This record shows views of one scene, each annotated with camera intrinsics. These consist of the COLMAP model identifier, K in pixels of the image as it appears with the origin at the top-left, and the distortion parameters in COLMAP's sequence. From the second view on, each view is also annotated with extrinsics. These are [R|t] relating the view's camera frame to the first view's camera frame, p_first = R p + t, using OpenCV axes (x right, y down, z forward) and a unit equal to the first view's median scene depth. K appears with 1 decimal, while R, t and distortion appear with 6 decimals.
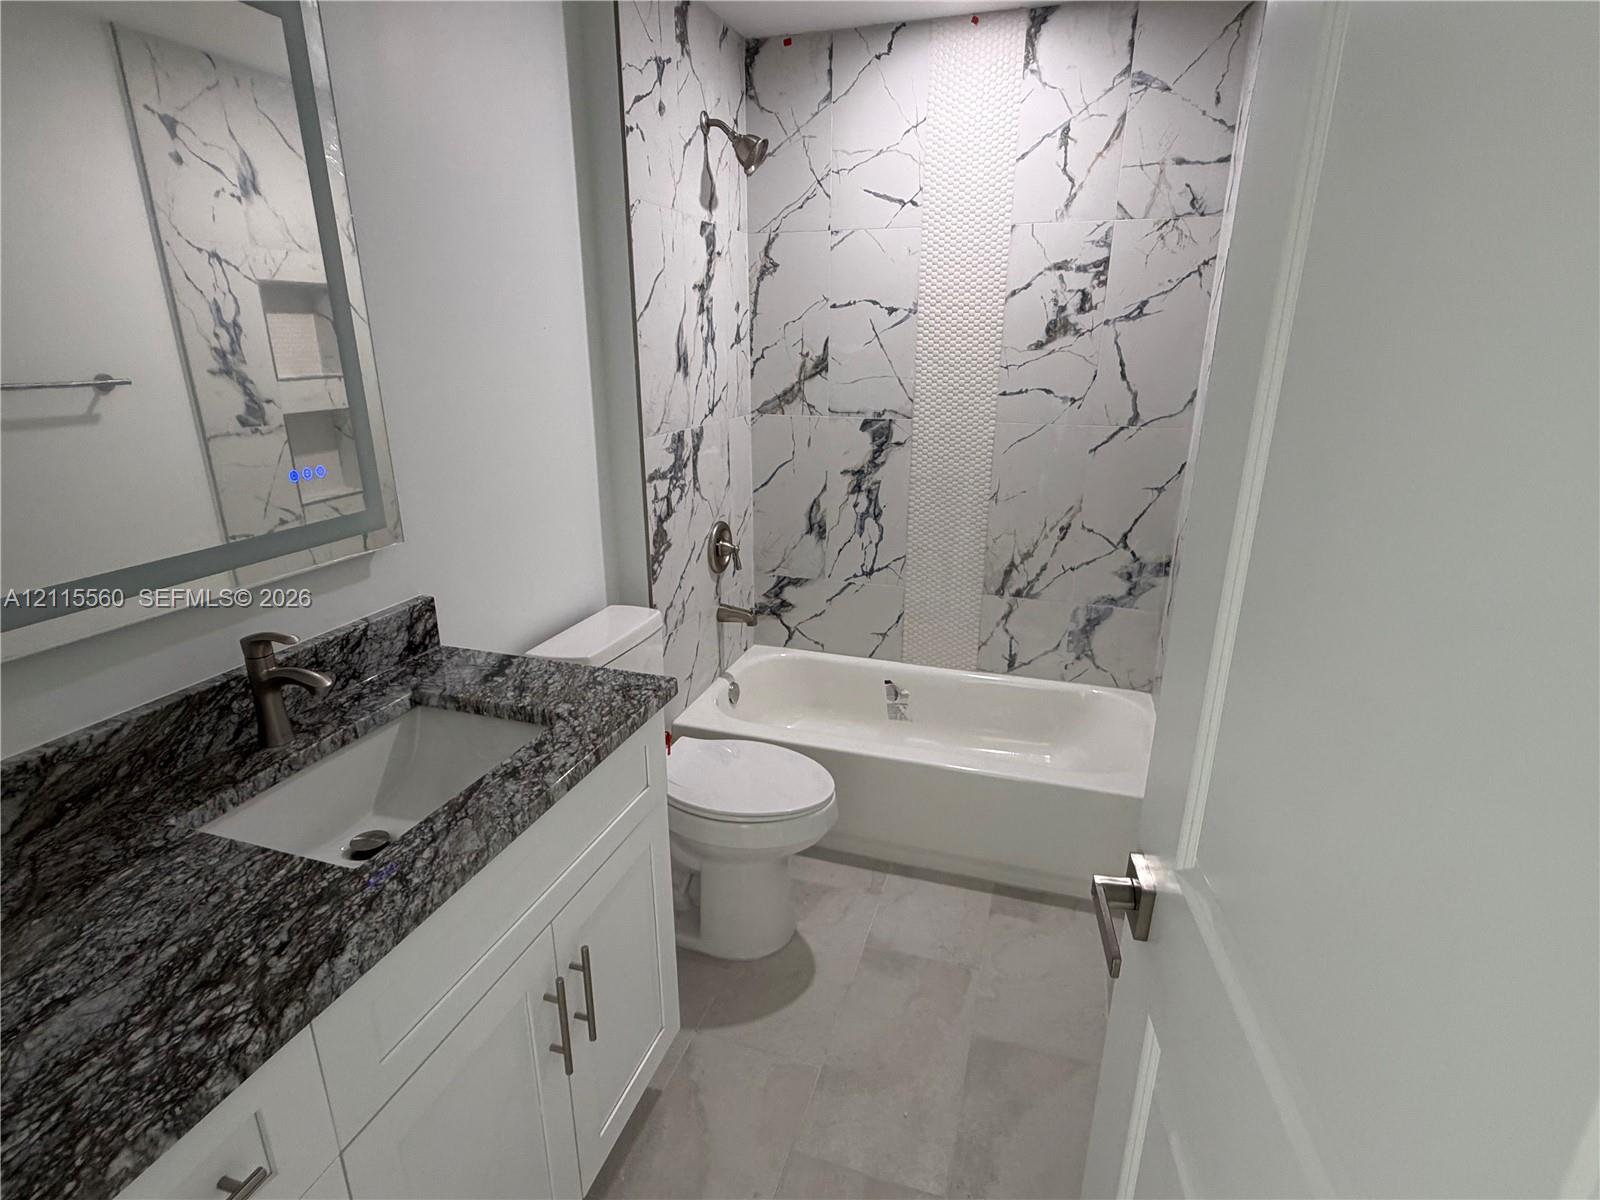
lens RADIAL K [[810.3, 0, 800.0], [0, 810.3, 600.0], [0, 0, 1]] dist [0.002190, 0.000232]
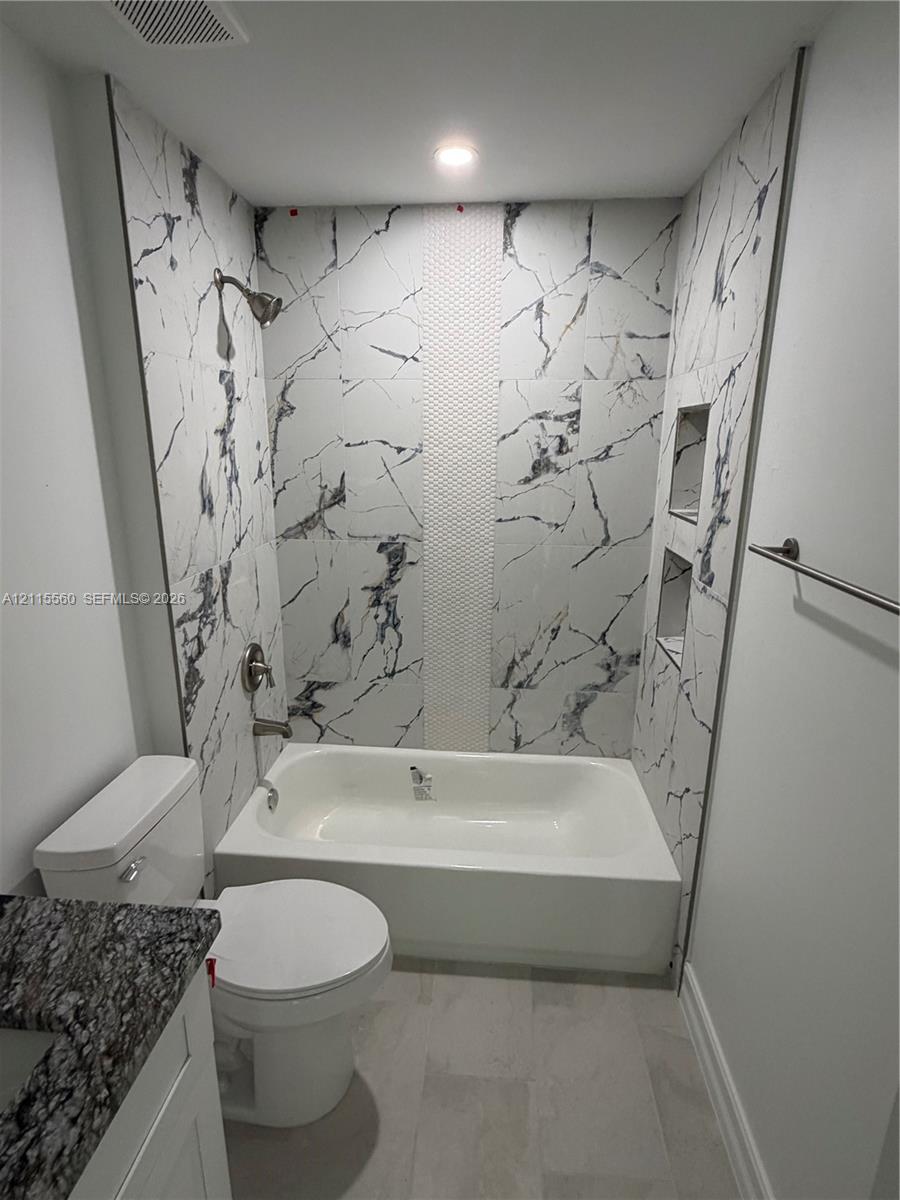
lens RADIAL K [[607.8, 0, 450.0], [0, 607.8, 600.0], [0, 0, 1]] dist [0.002190, 0.000232]
pose [[0.972618, -0.054135, 0.226016, -0.024476], [0.065745, 0.996859, -0.044155, -0.110382], [-0.222916, 0.057806, 0.973122, 0.175242]]
